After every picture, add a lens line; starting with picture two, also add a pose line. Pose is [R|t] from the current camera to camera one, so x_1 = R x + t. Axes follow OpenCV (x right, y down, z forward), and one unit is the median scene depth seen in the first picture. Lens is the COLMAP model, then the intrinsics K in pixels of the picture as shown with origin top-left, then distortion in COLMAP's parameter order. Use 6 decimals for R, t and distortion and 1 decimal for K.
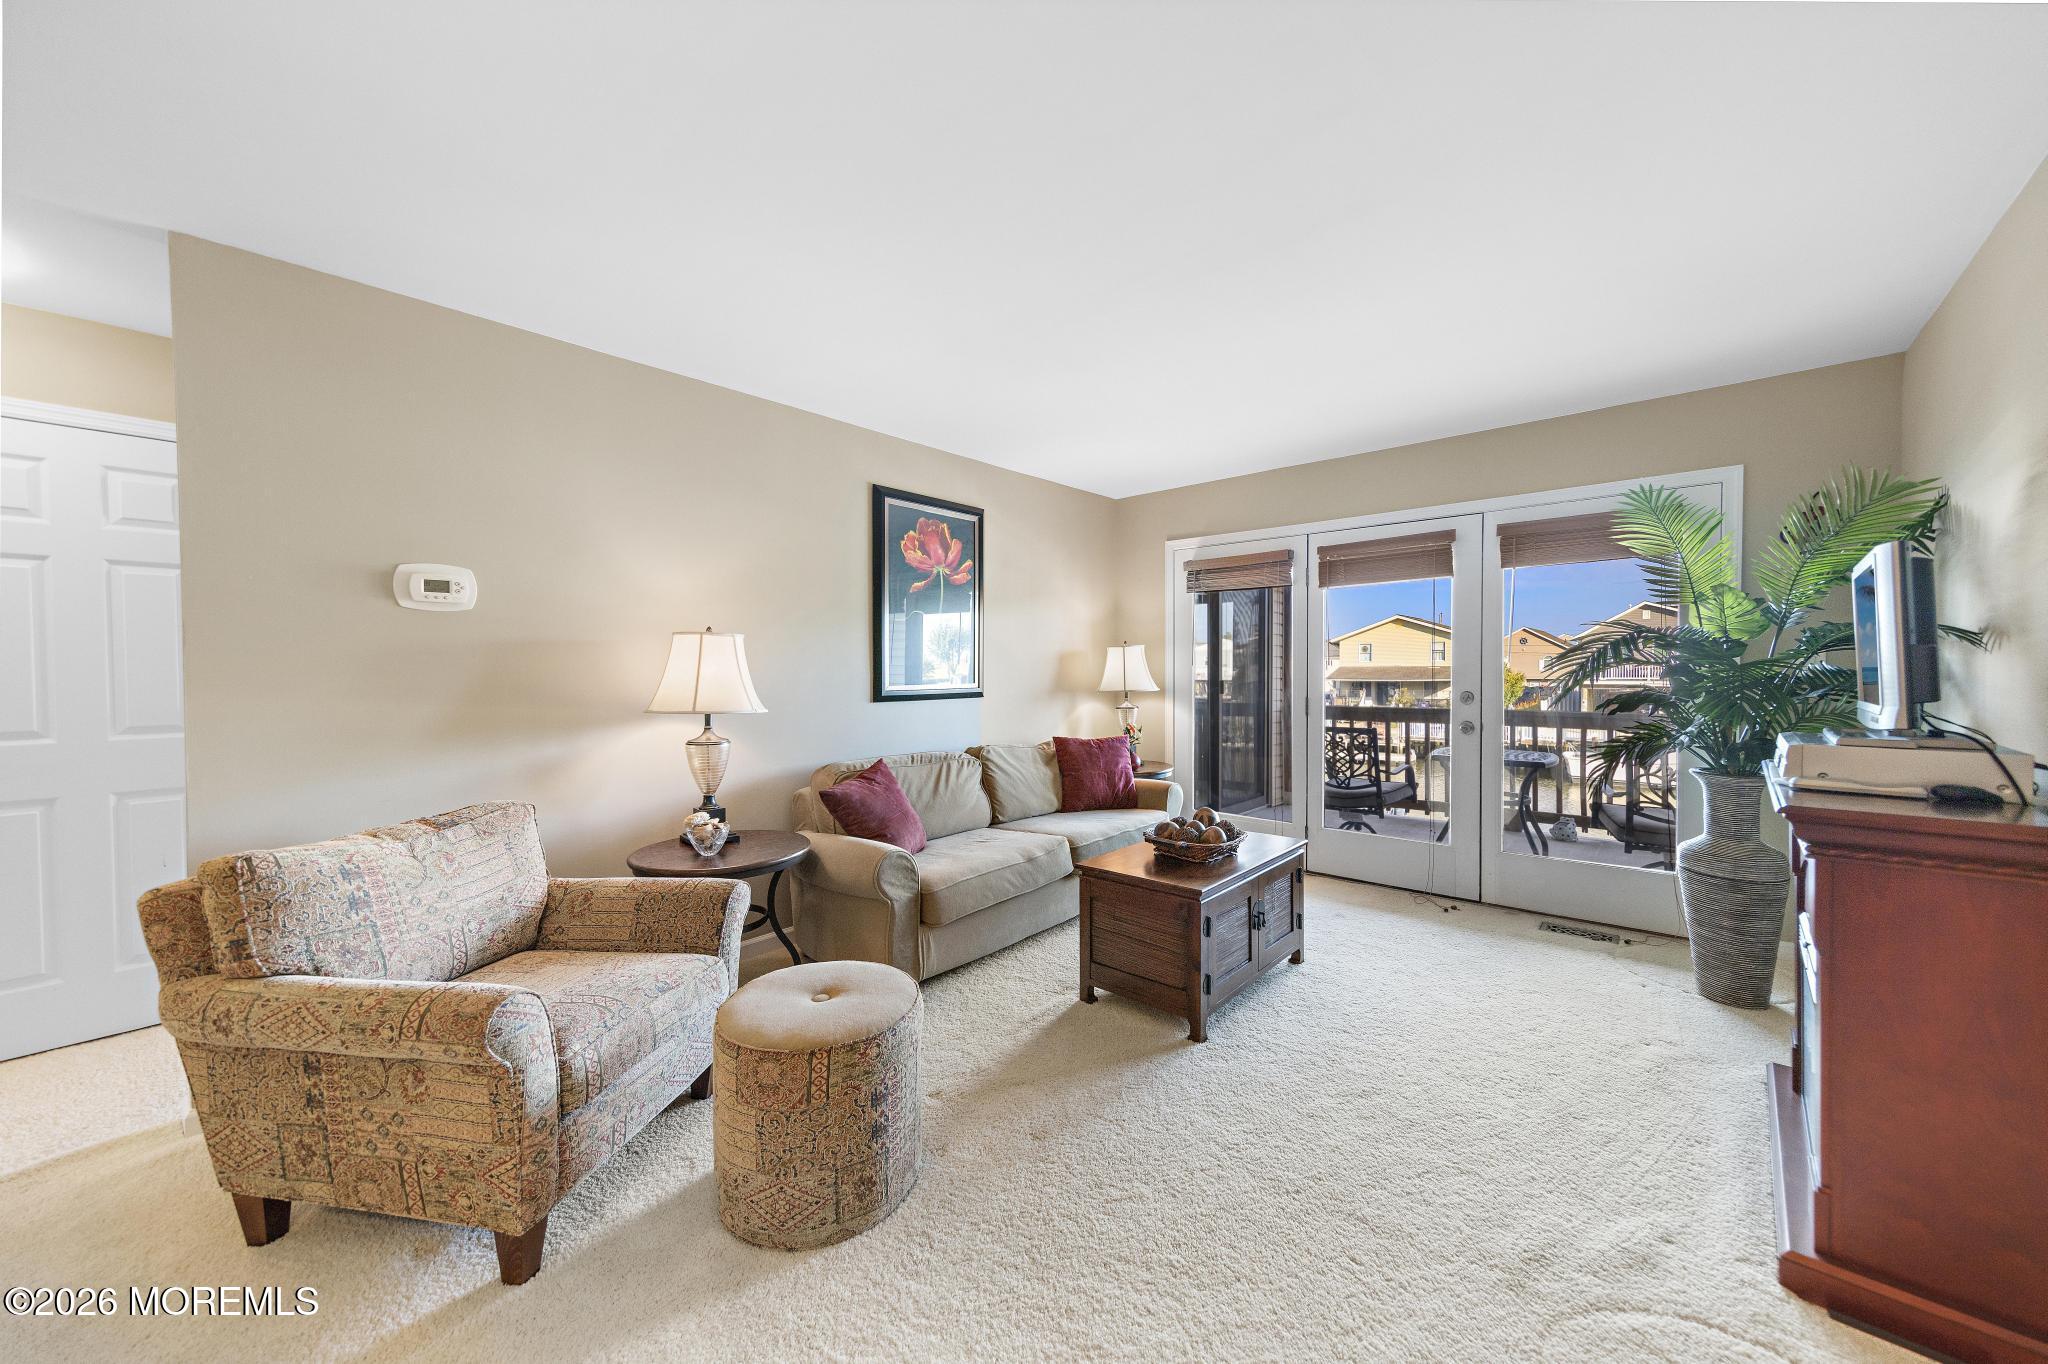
lens RADIAL K [[739.0, 0, 1042.2], [0, 739.0, 681.6], [0, 0, 1]] dist [0.005979, -0.000045]
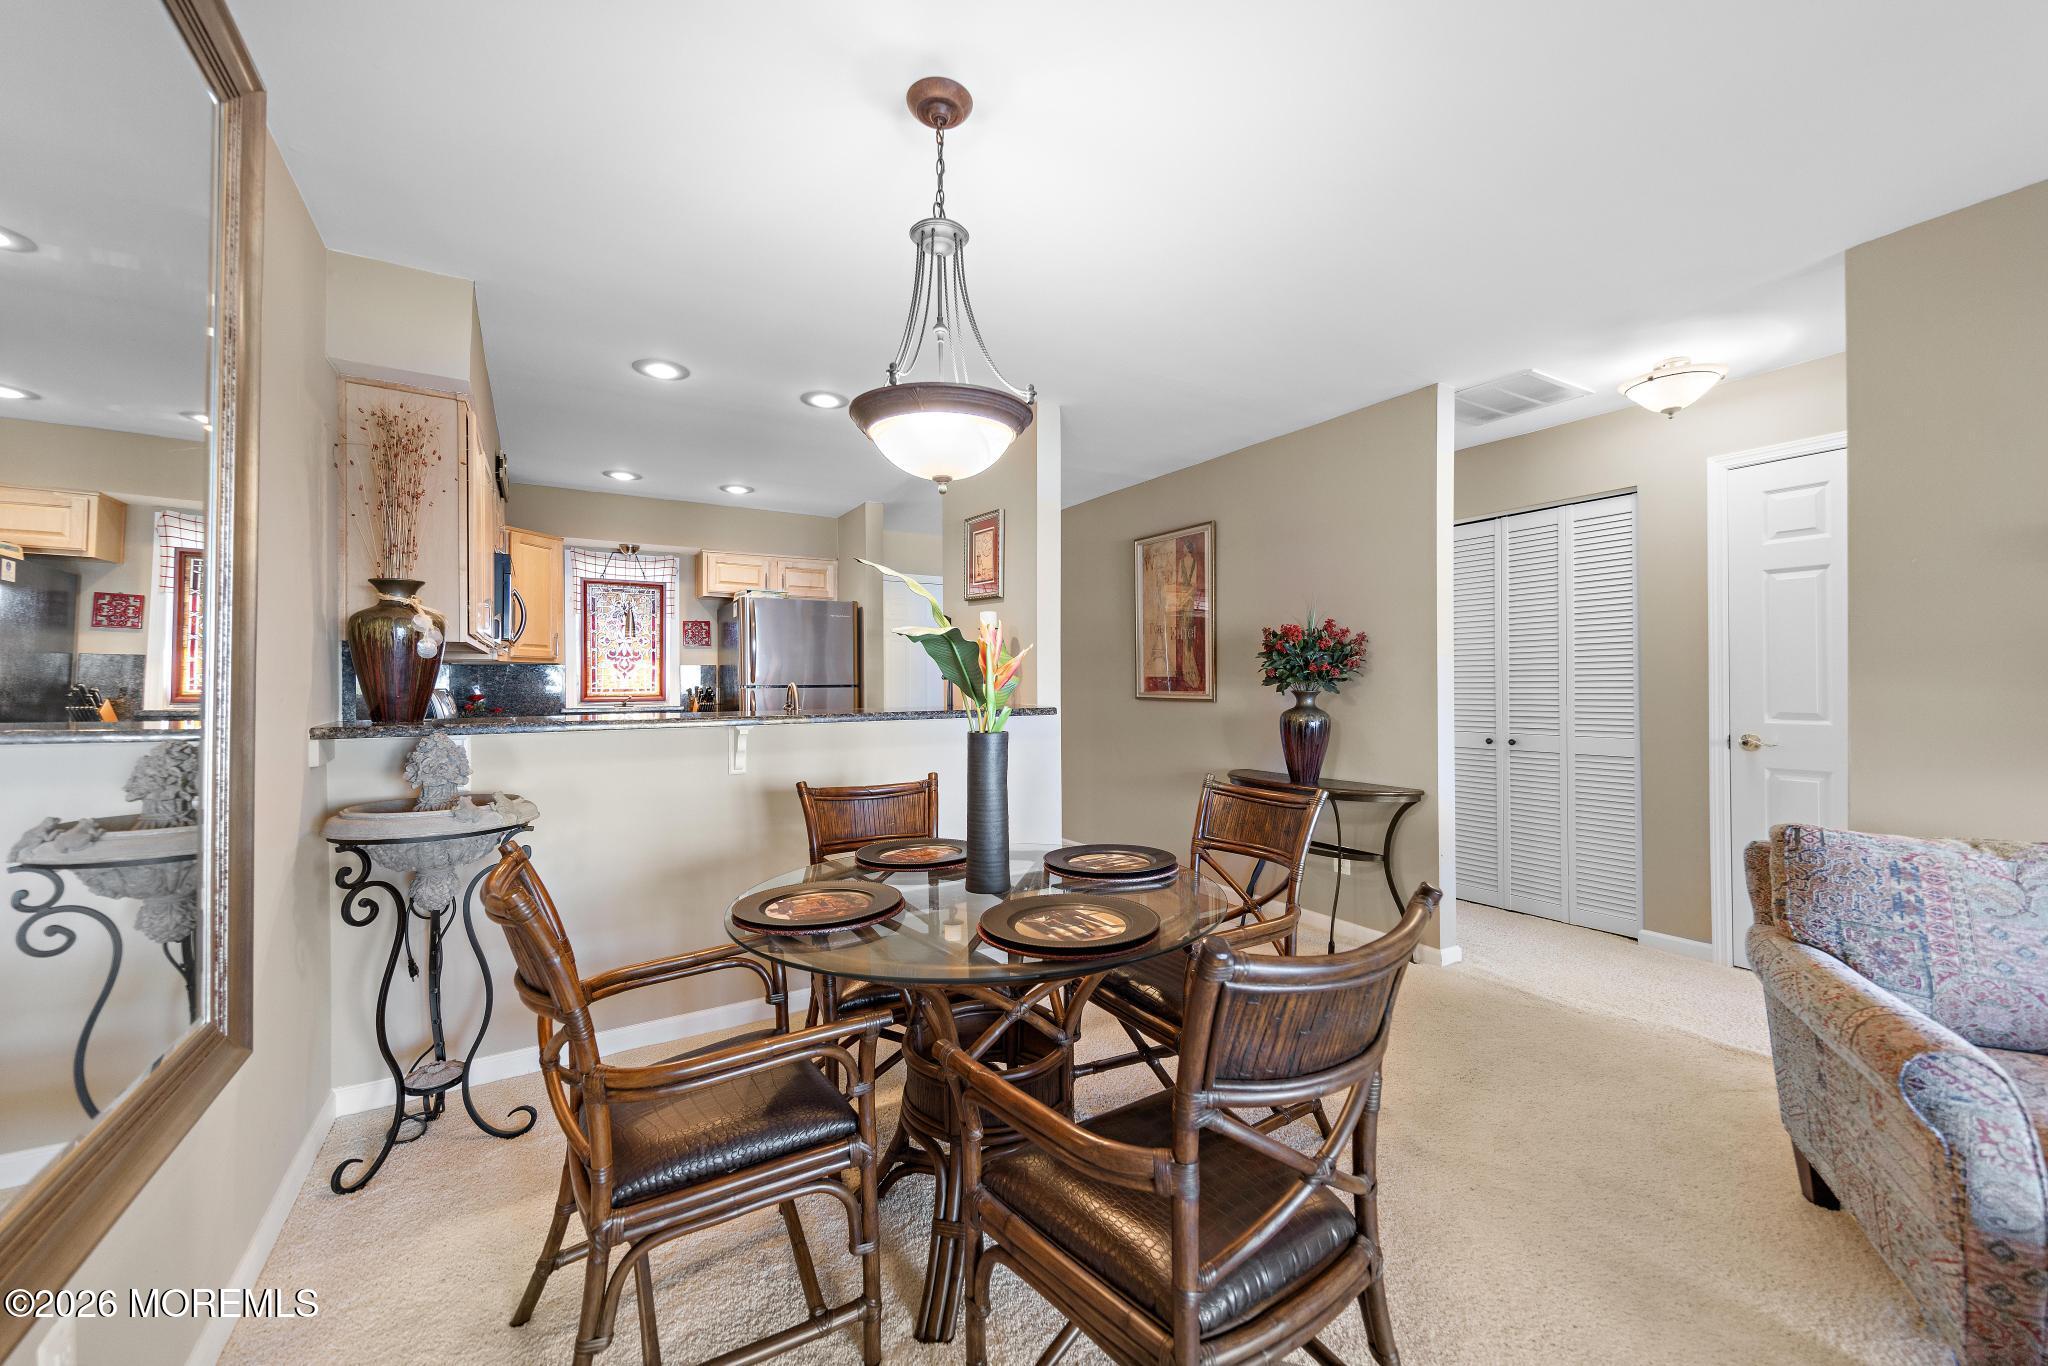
lens RADIAL K [[795.0, 0, 1034.7], [0, 795.0, 680.6], [0, 0, 1]] dist [0.002603, 0.000193]
pose [[-0.293758, 0.003488, -0.955873, 0.204299], [-0.010478, 0.999922, 0.006869, 0.016340], [0.955822, 0.012034, -0.293699, 0.166266]]
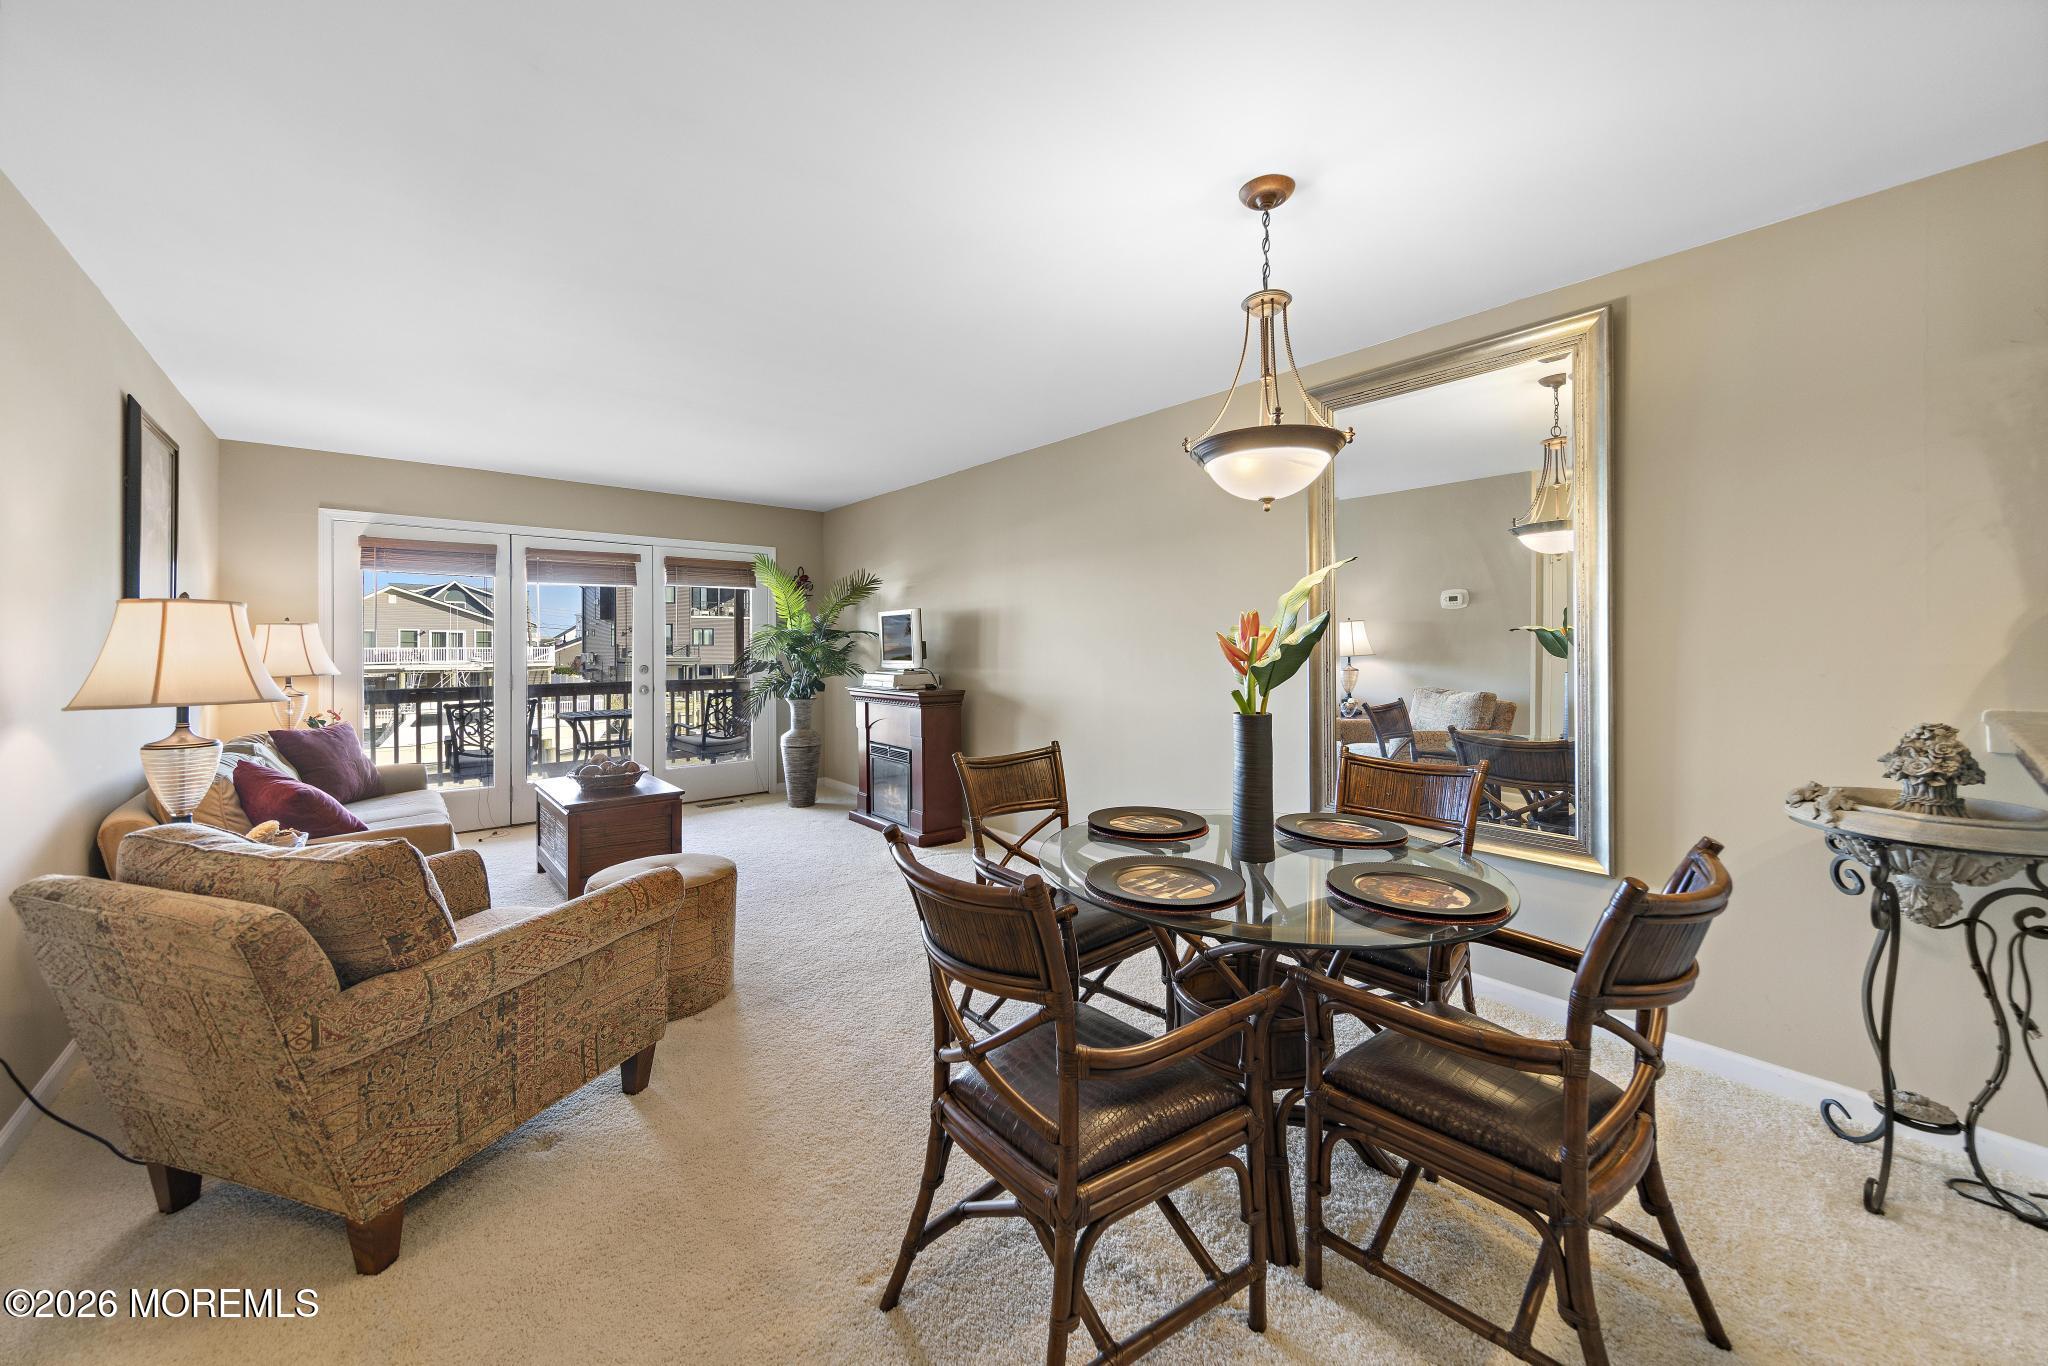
lens RADIAL K [[757.3, 0, 1028.4], [0, 757.3, 645.5], [0, 0, 1]] dist [0.002514, 0.000010]
pose [[0.151903, 0.005401, 0.988381, -1.118157], [0.020563, 0.999751, -0.008624, 0.004274], [-0.988182, 0.021634, 0.151754, 0.029833]]
